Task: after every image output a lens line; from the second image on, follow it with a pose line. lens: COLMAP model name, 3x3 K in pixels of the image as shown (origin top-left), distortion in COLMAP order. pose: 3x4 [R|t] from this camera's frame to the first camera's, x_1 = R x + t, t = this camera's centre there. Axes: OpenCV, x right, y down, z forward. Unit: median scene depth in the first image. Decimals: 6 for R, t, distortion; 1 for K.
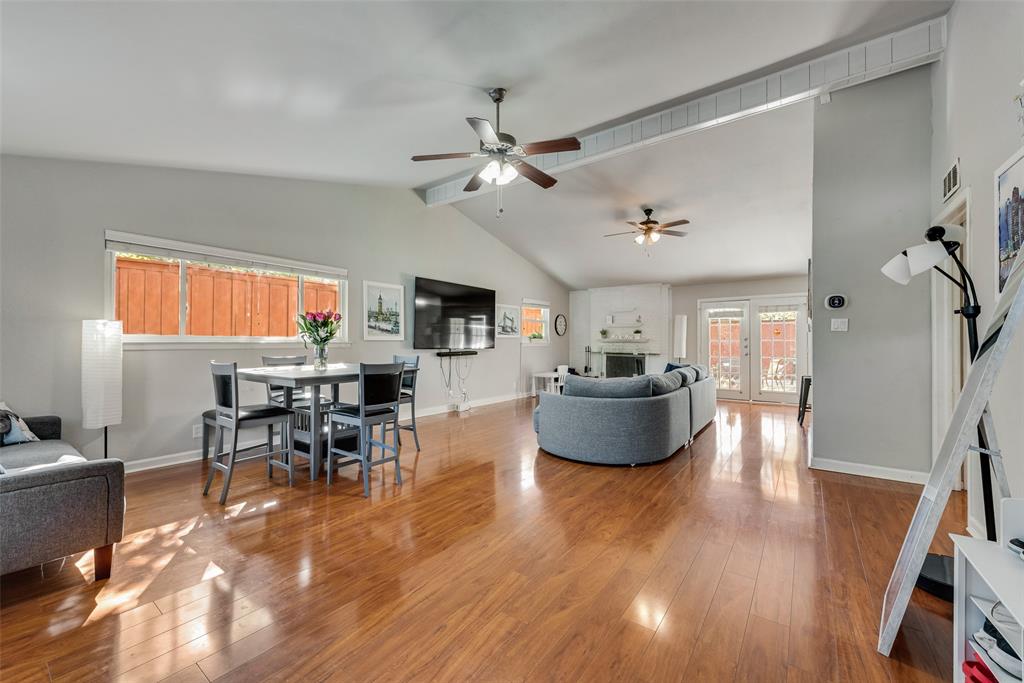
lens RADIAL K [[399.4, 0, 508.0], [0, 399.4, 339.8], [0, 0, 1]] dist [0.002478, -0.000878]
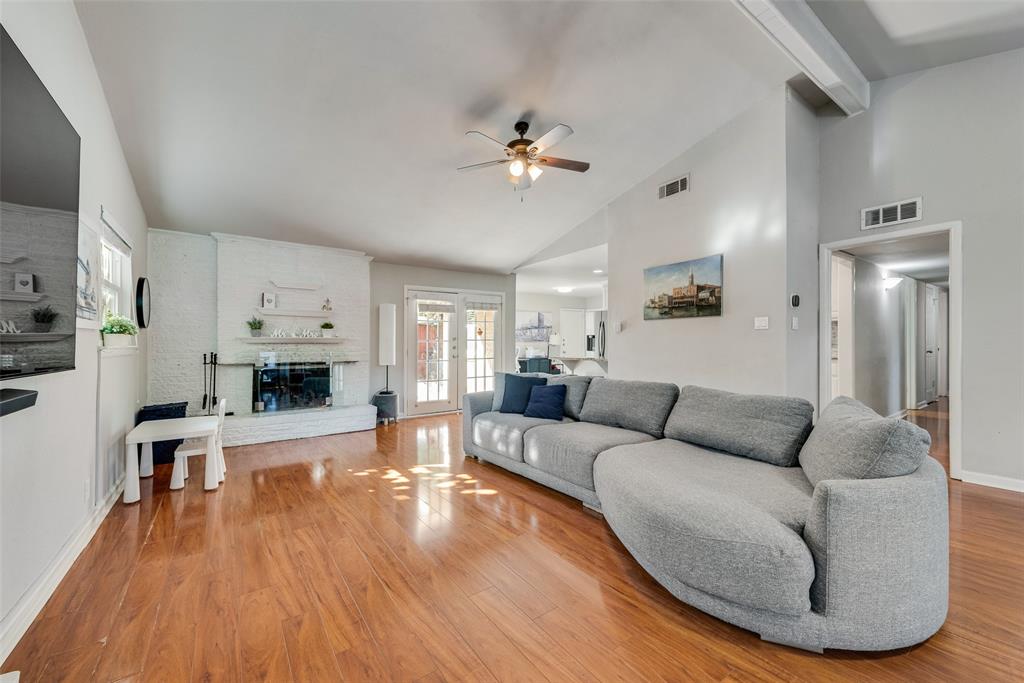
lens RADIAL K [[399.4, 0, 508.2], [0, 399.4, 344.1], [0, 0, 1]] dist [0.002478, -0.000878]
pose [[0.322194, -0.003210, 0.946668, -0.159508], [0.000470, 0.999995, 0.003231, 0.005856], [-0.946674, -0.000596, 0.322194, 0.575388]]
